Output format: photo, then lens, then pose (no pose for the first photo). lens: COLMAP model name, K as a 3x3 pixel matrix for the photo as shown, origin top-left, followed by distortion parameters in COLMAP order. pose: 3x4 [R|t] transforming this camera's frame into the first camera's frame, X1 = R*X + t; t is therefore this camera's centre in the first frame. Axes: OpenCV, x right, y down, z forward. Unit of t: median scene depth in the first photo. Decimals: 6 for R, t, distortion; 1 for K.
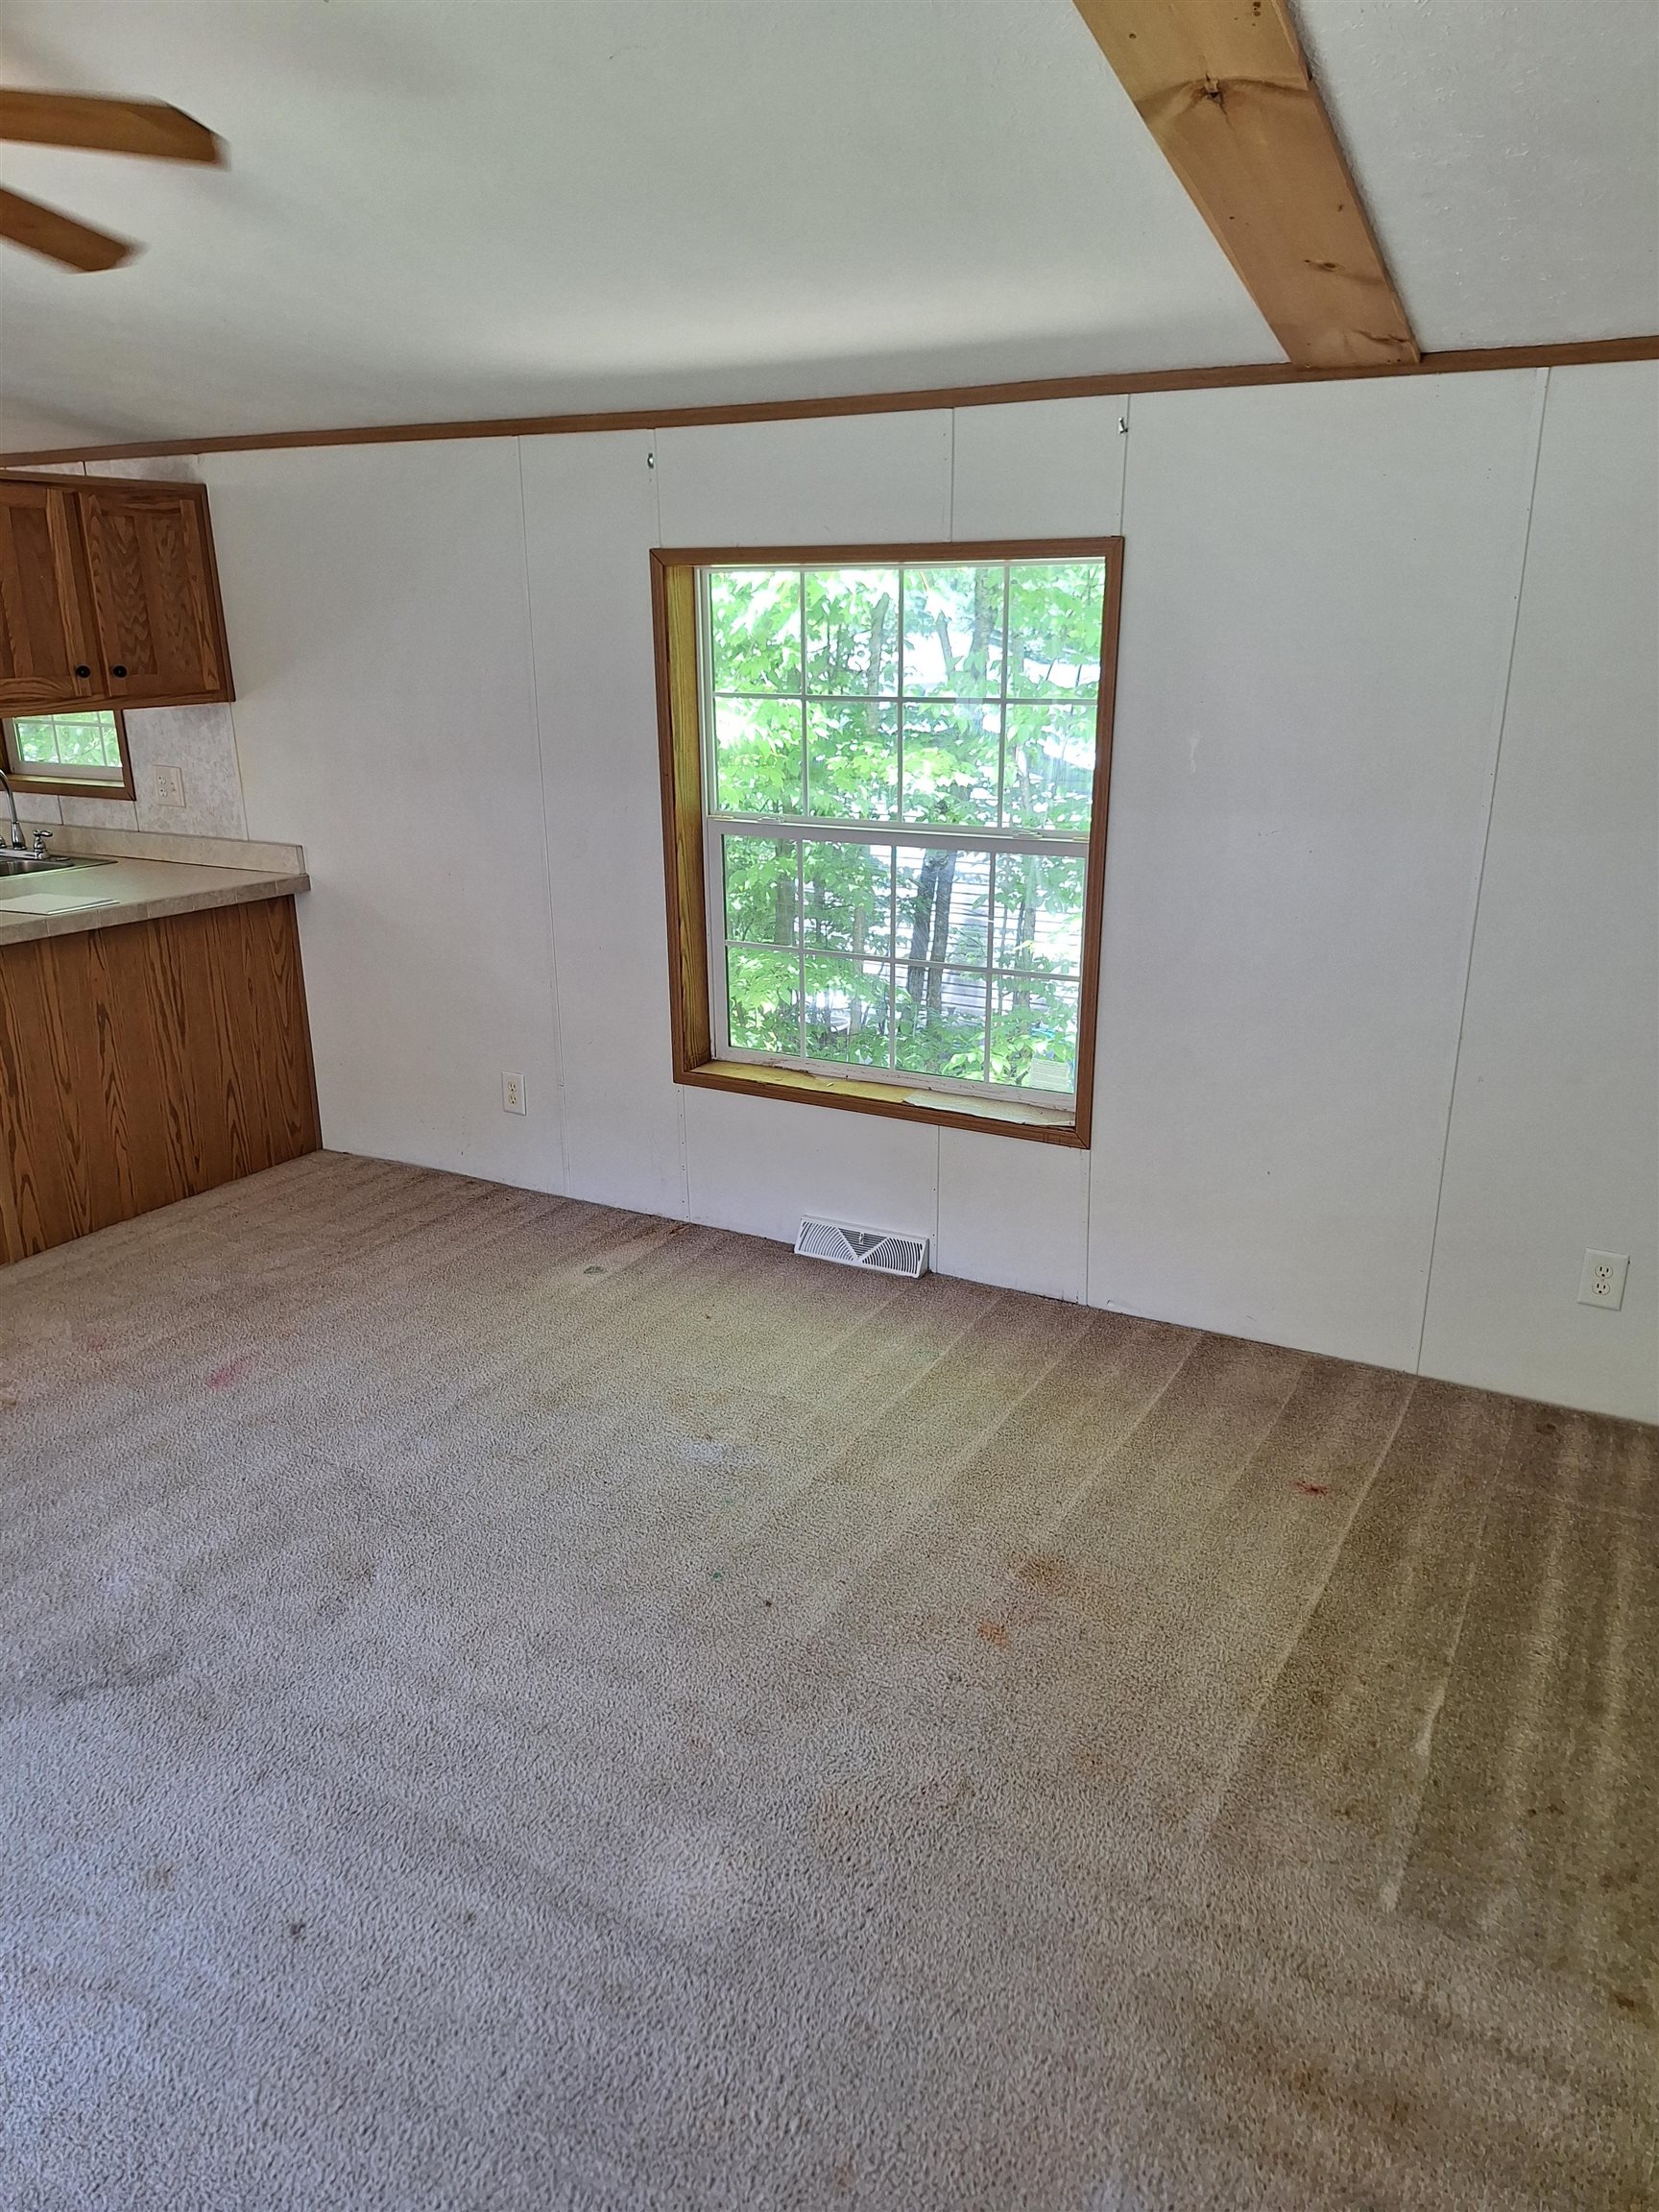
lens RADIAL K [[1549.4, 0, 839.8], [0, 1549.4, 1106.6], [0, 0, 1]] dist [0.046542, -0.046453]
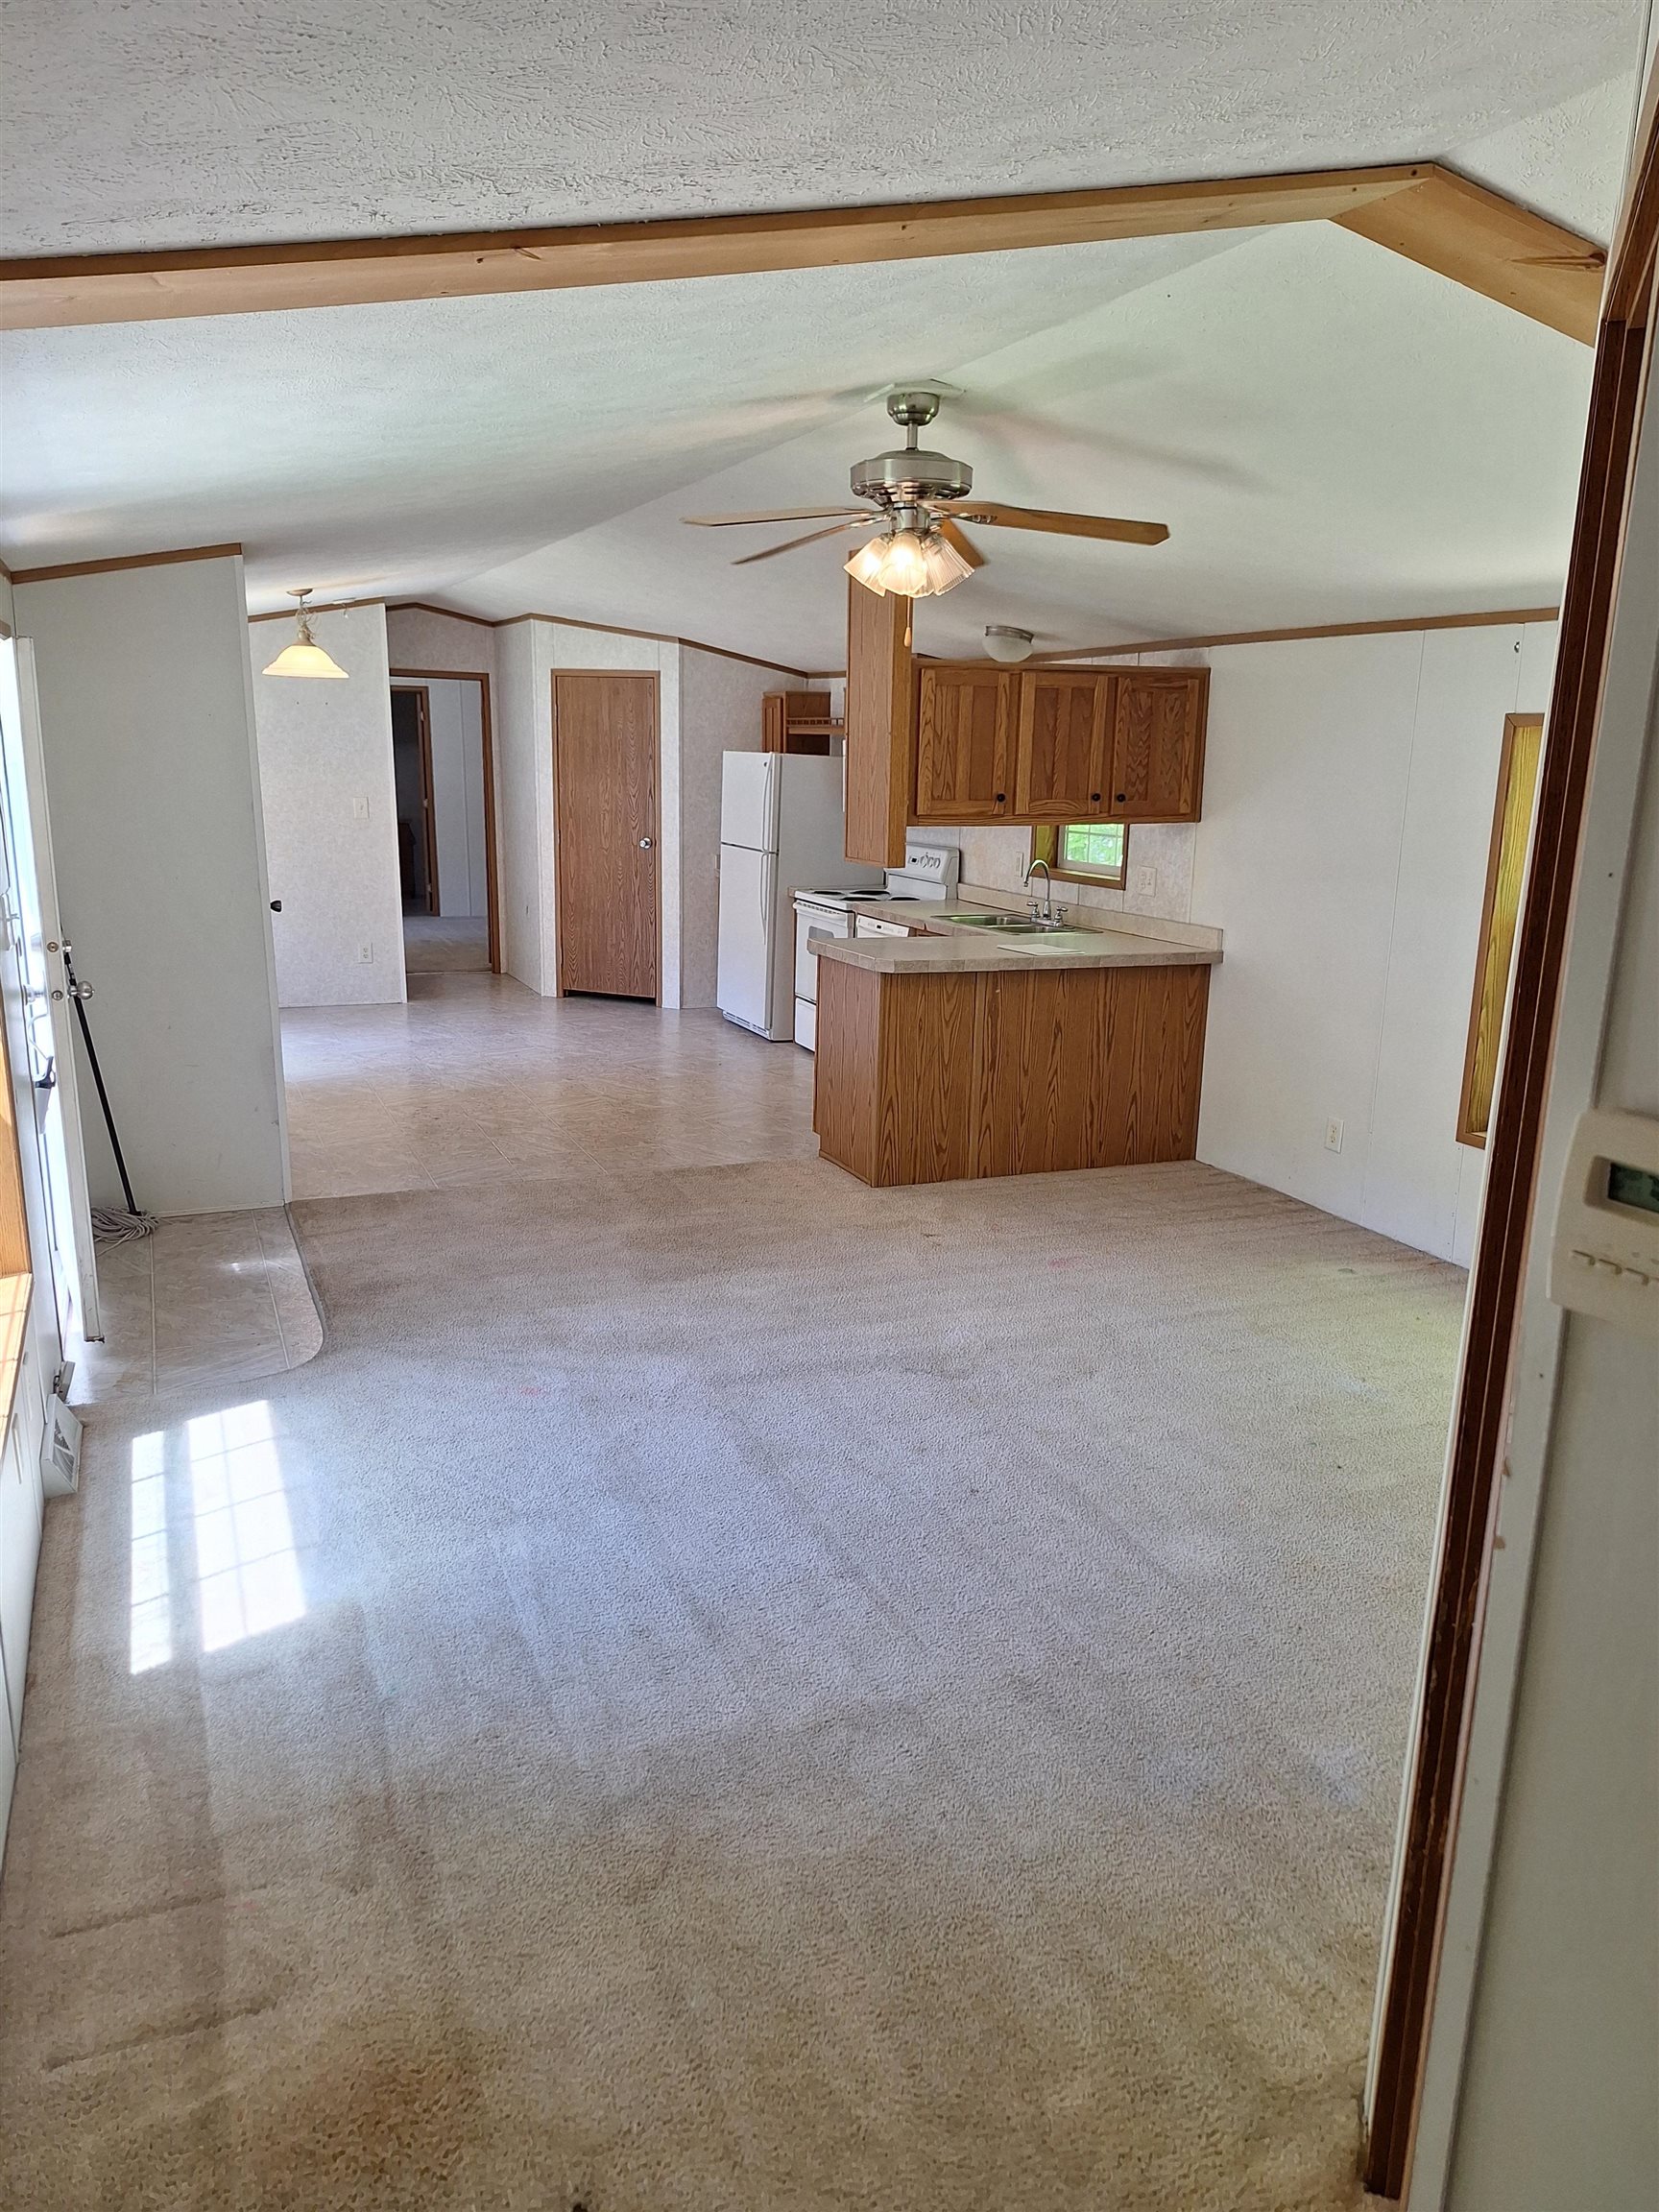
lens RADIAL K [[1549.4, 0, 825.2], [0, 1549.4, 1109.2], [0, 0, 1]] dist [0.046542, -0.046453]
pose [[0.777624, 0.159047, -0.608281, 0.238816], [-0.208505, 0.977961, -0.010845, 0.072686], [0.593150, 0.135263, 0.793648, -0.251841]]
